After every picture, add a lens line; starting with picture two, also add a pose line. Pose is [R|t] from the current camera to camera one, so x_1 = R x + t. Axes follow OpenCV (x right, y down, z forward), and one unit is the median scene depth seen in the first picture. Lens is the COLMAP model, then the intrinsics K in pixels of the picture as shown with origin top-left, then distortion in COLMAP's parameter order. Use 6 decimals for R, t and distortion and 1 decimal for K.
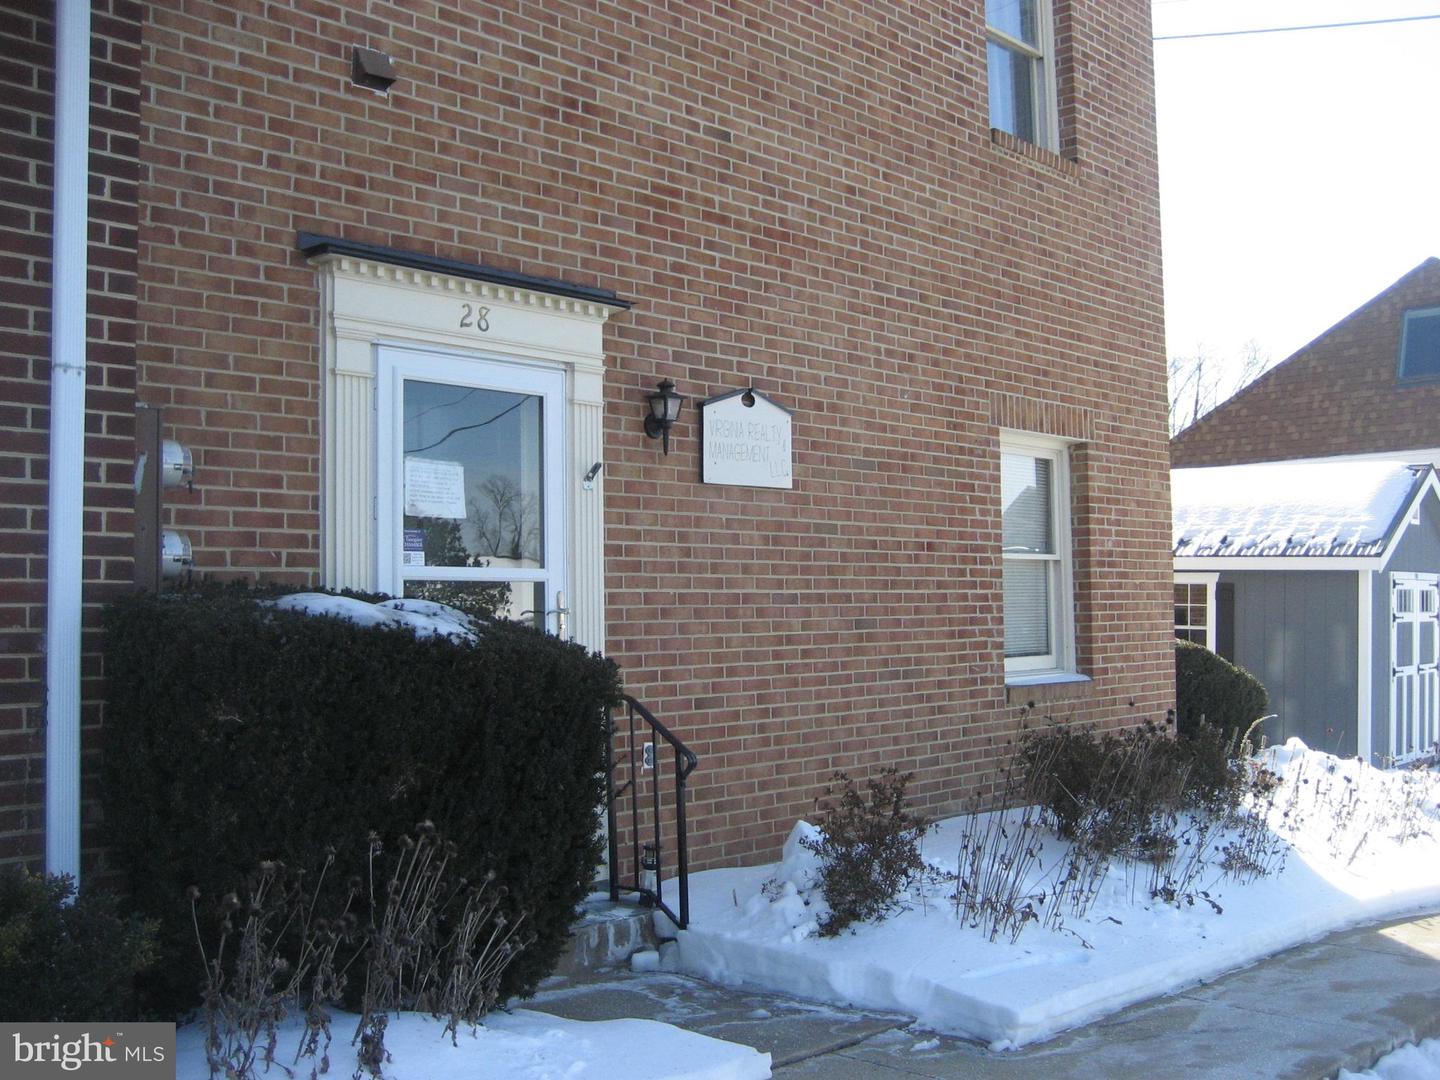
lens RADIAL K [[1493.7, 0, 720.0], [0, 1493.7, 539.4], [0, 0, 1]] dist [-0.098068, 0.000000]
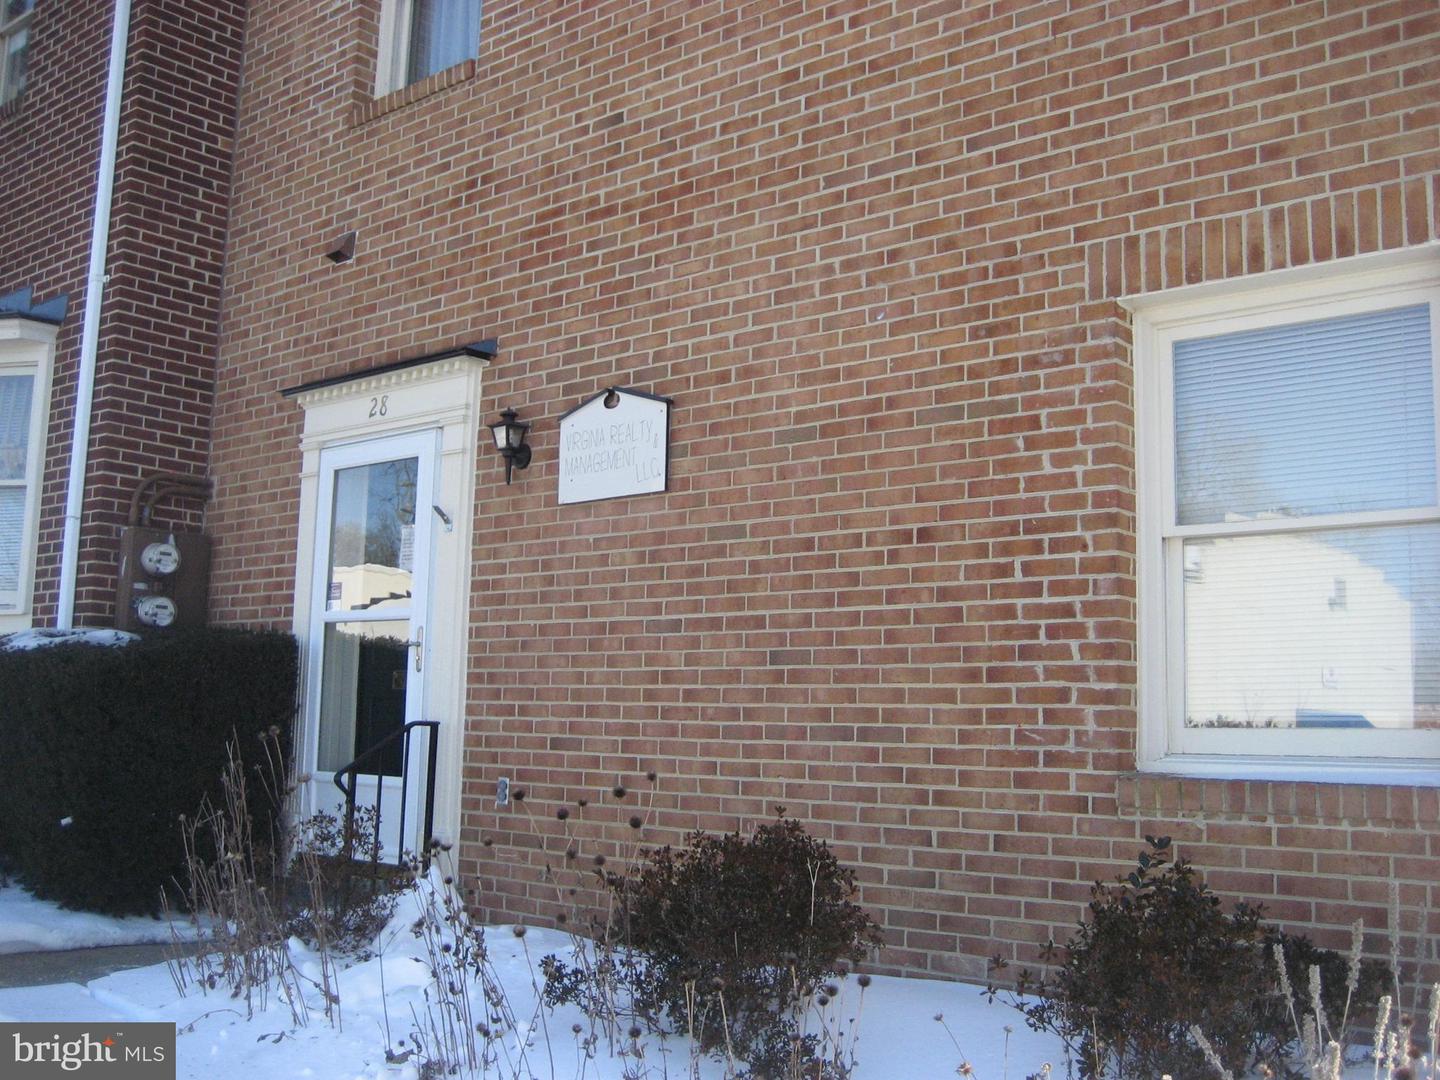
lens RADIAL K [[1493.7, 0, 720.3], [0, 1493.7, 536.4], [0, 0, 1]] dist [-0.098068, 0.000000]
pose [[0.047242, -0.116994, -0.992008, 0.847170], [0.022856, 0.992984, -0.116021, 0.085251], [0.998622, -0.017192, 0.049585, 0.980691]]
